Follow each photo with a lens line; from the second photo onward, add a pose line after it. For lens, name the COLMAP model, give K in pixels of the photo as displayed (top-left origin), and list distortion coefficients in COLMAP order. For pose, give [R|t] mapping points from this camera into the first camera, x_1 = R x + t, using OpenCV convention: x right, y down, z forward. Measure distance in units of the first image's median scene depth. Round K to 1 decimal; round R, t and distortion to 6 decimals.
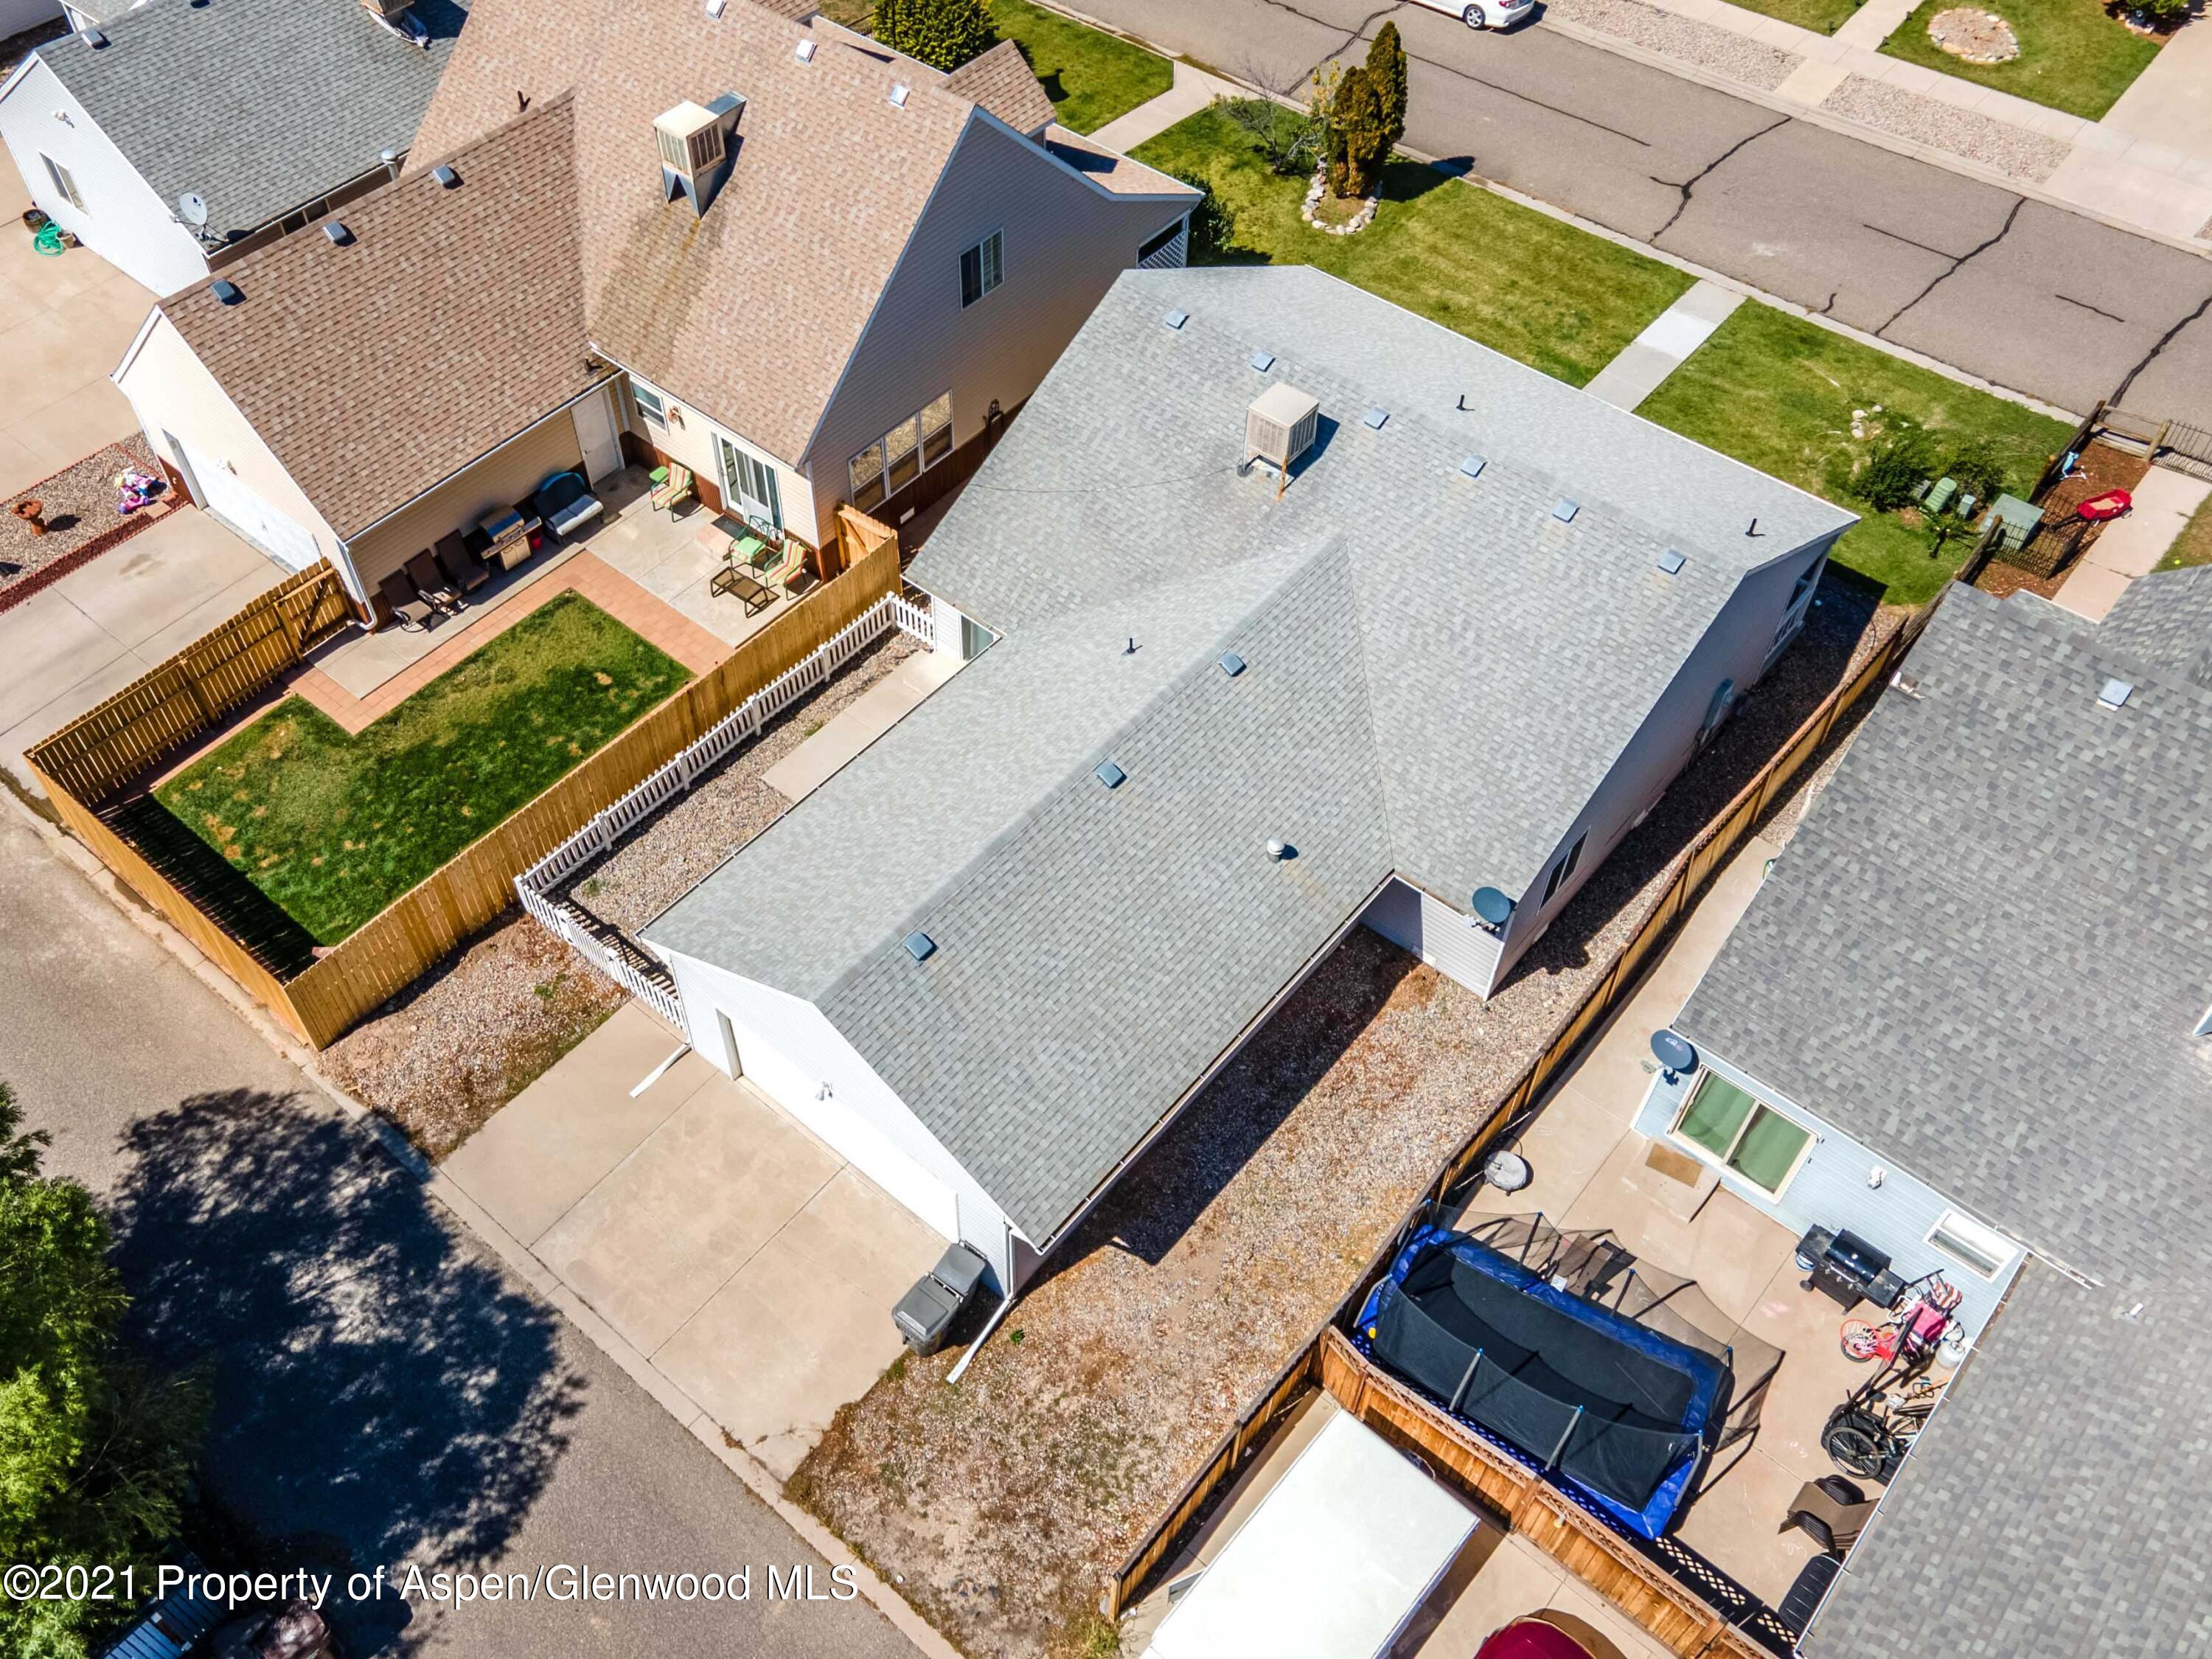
lens RADIAL K [[1864.1, 0, 1033.0], [0, 1864.1, 835.3], [0, 0, 1]] dist [0.030432, 0.033976]
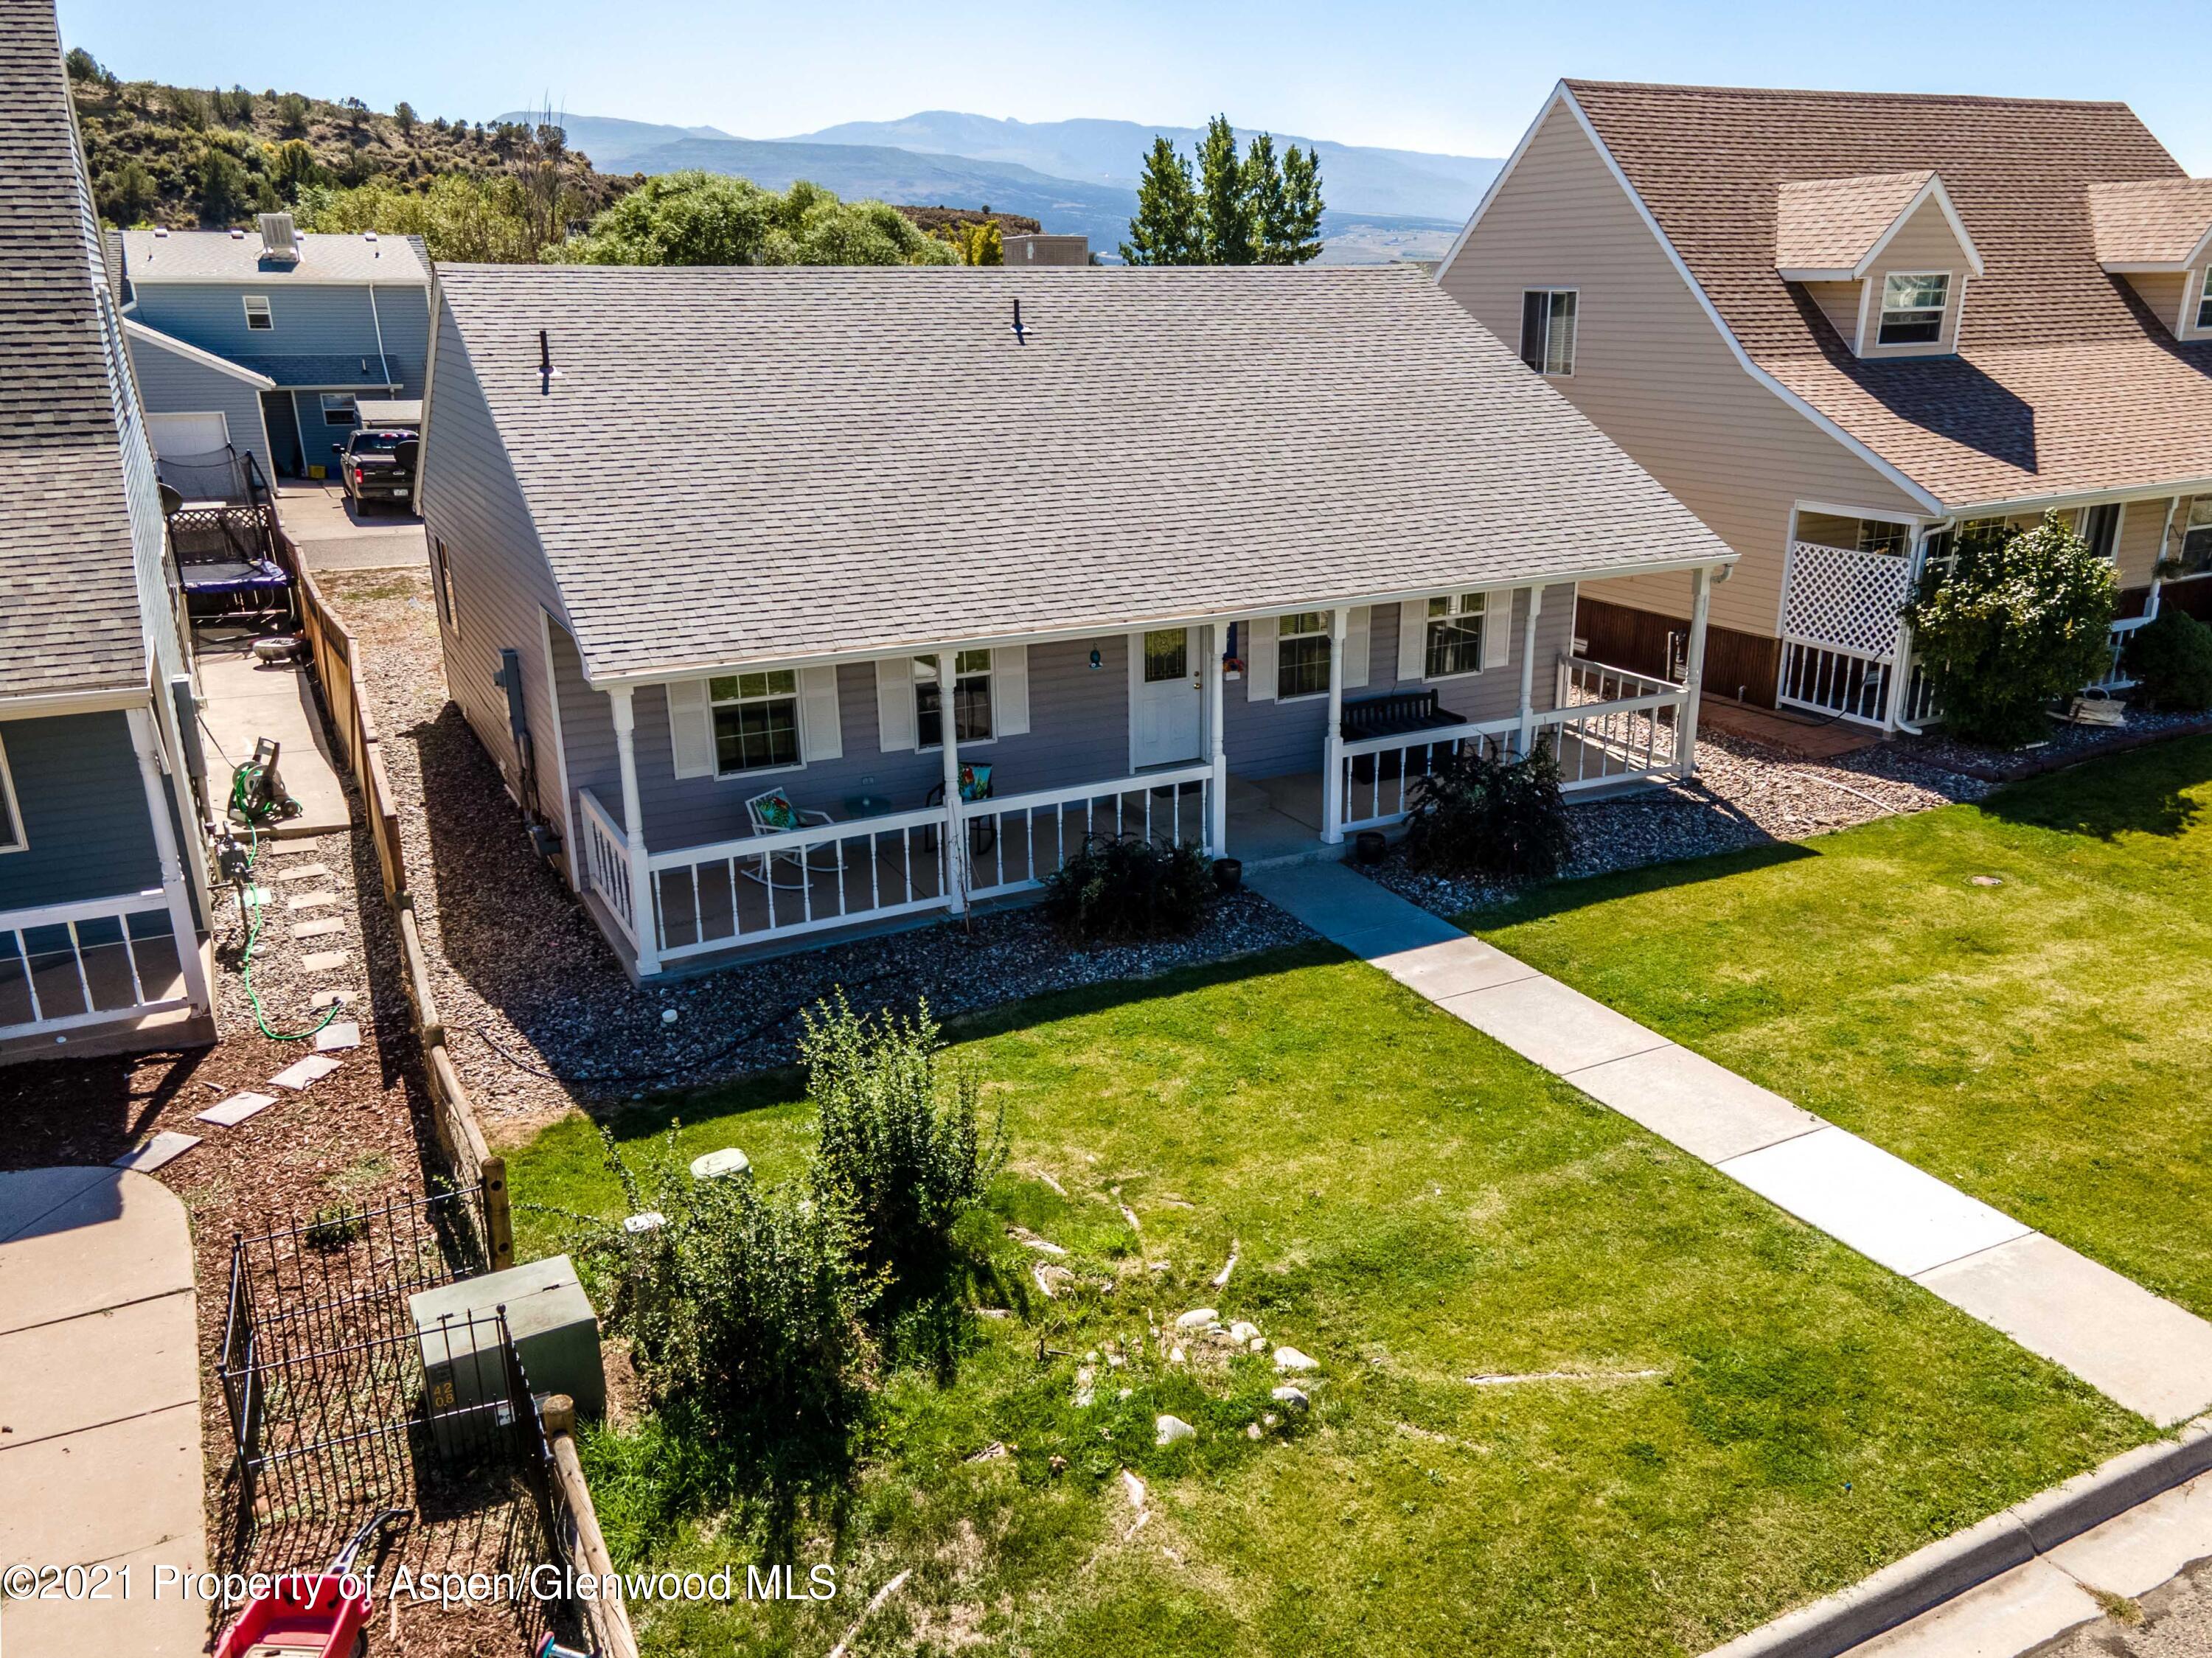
lens RADIAL K [[1672.3, 0, 1159.5], [0, 1672.3, 881.4], [0, 0, 1]] dist [0.031874, 0.027763]
pose [[-0.353163, 0.323913, -0.877699, 0.754559], [-0.718927, 0.506380, 0.476155, -0.426662], [0.598682, 0.799162, 0.054036, 1.107811]]
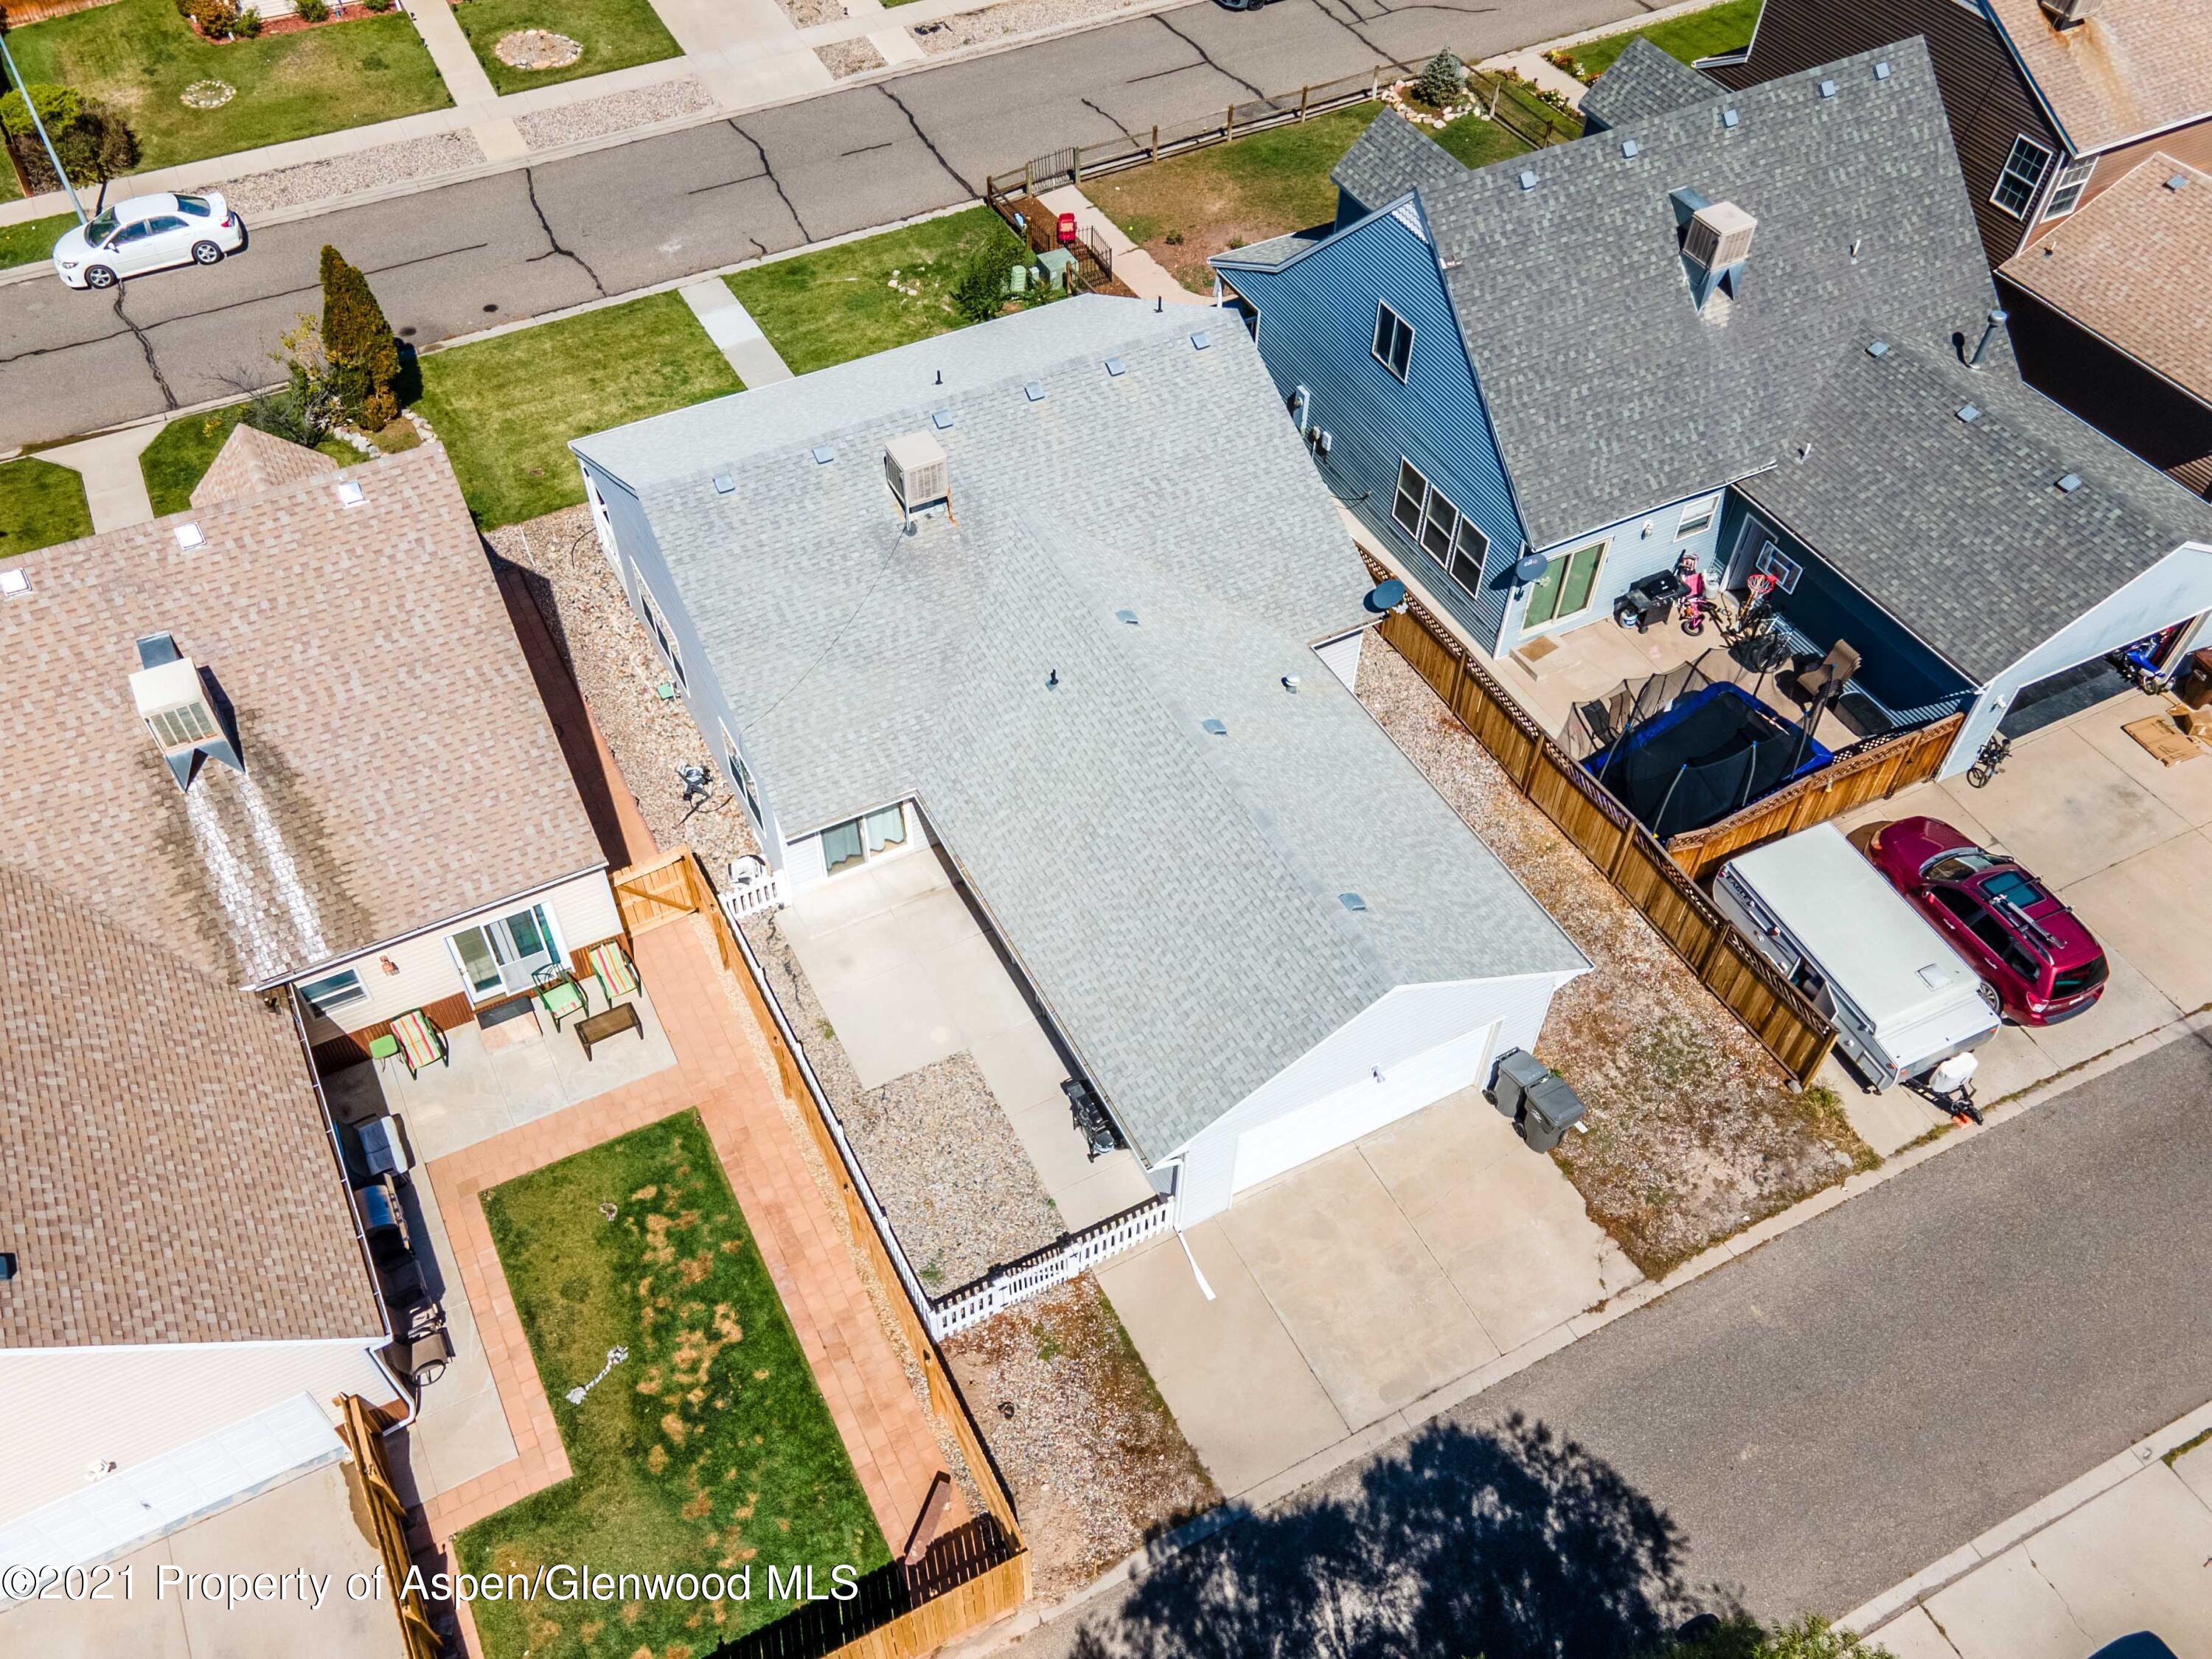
lens RADIAL K [[1757.9, 0, 1059.8], [0, 1757.9, 872.0], [0, 0, 1]] dist [0.030512, 0.036960]
pose [[0.377777, -0.706472, 0.598482, -0.561714], [0.716485, 0.632471, 0.294330, -0.290752], [-0.586458, 0.317612, 0.745110, 0.252792]]
